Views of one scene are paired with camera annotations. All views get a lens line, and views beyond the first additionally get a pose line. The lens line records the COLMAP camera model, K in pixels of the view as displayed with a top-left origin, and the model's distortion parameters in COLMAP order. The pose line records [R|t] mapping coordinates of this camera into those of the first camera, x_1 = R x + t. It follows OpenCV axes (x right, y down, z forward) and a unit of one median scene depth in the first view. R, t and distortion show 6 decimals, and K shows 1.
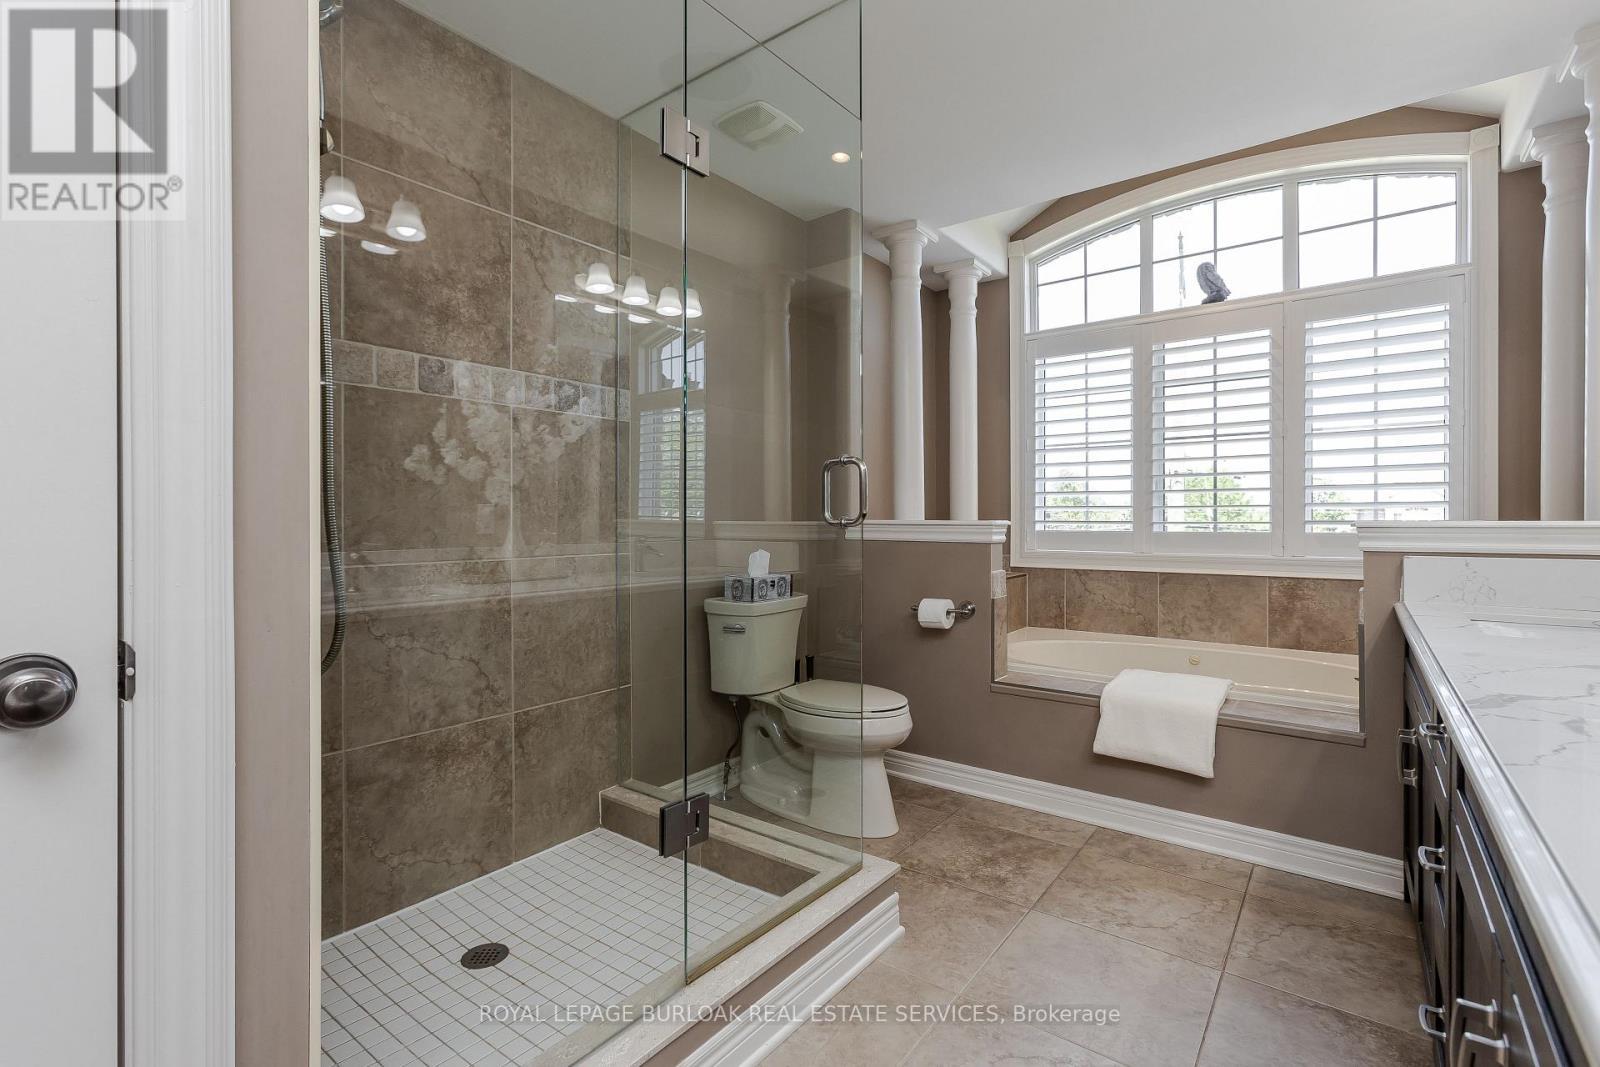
lens RADIAL K [[756.9, 0, 763.3], [0, 756.9, 518.3], [0, 0, 1]] dist [-0.009995, 0.002938]
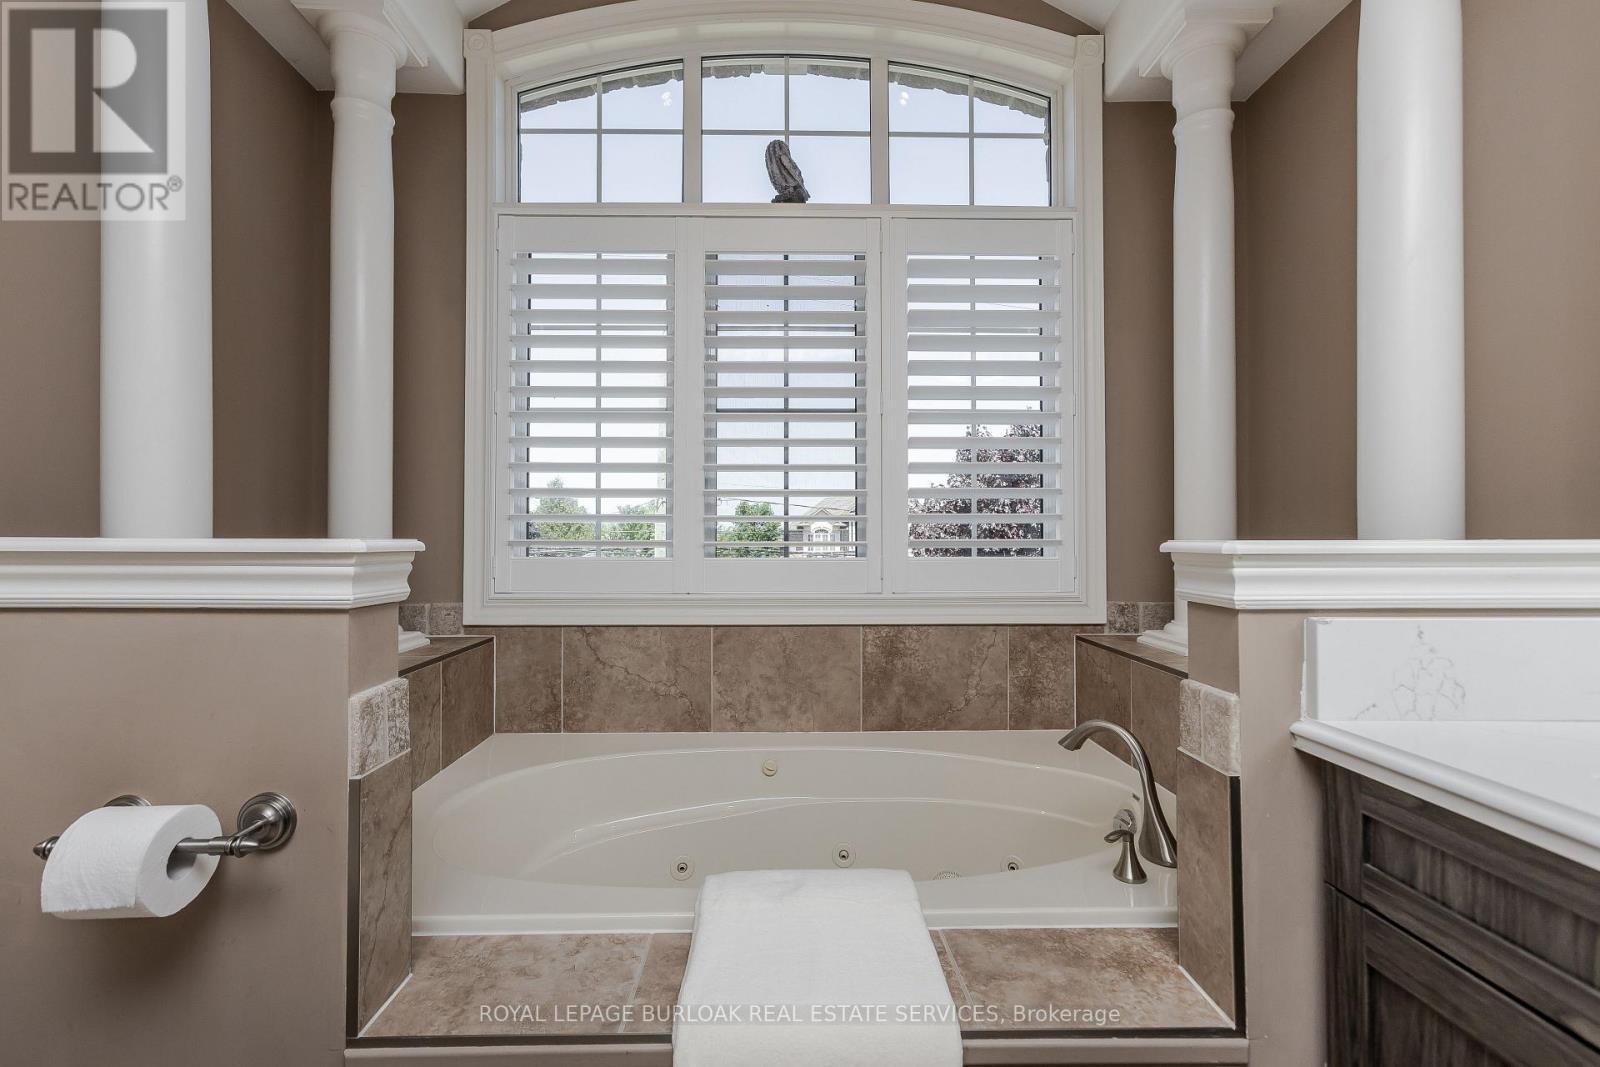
lens RADIAL K [[756.9, 0, 798.8], [0, 756.9, 533.5], [0, 0, 1]] dist [-0.009995, 0.002938]
pose [[0.771082, 0.006404, 0.636703, 0.190958], [-0.002419, 0.999972, -0.007128, 0.002016], [-0.636731, 0.003956, 0.771076, 0.491462]]
